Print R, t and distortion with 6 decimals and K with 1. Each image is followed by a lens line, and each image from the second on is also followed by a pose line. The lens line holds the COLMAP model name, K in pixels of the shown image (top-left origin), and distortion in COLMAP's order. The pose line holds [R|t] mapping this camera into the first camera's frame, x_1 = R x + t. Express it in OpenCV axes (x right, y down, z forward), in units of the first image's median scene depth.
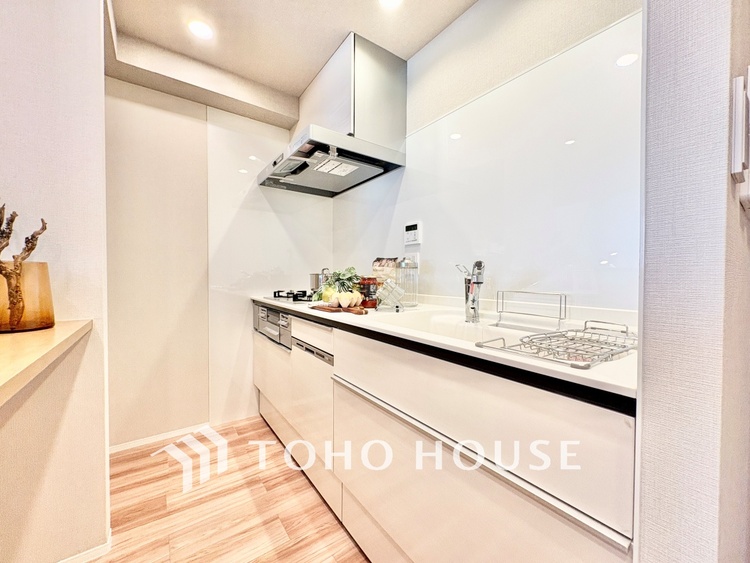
lens RADIAL K [[299.7, 0, 375.9], [0, 299.7, 283.1], [0, 0, 1]] dist [-0.001487, 0.000335]
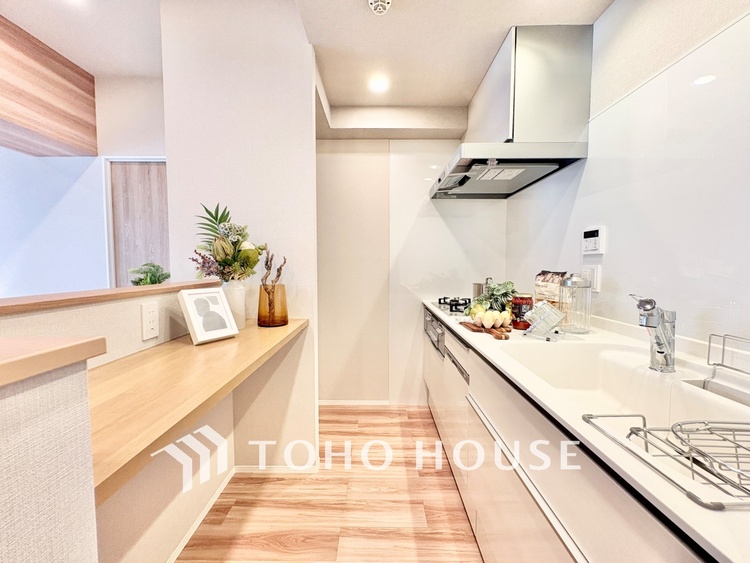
lens RADIAL K [[299.7, 0, 374.9], [0, 299.7, 283.6], [0, 0, 1]] dist [-0.001487, 0.000335]
pose [[0.799393, 0.033814, -0.599857, 0.151707], [-0.012763, 0.999145, 0.039312, -0.080781], [0.600673, -0.023770, 0.799141, -0.004499]]
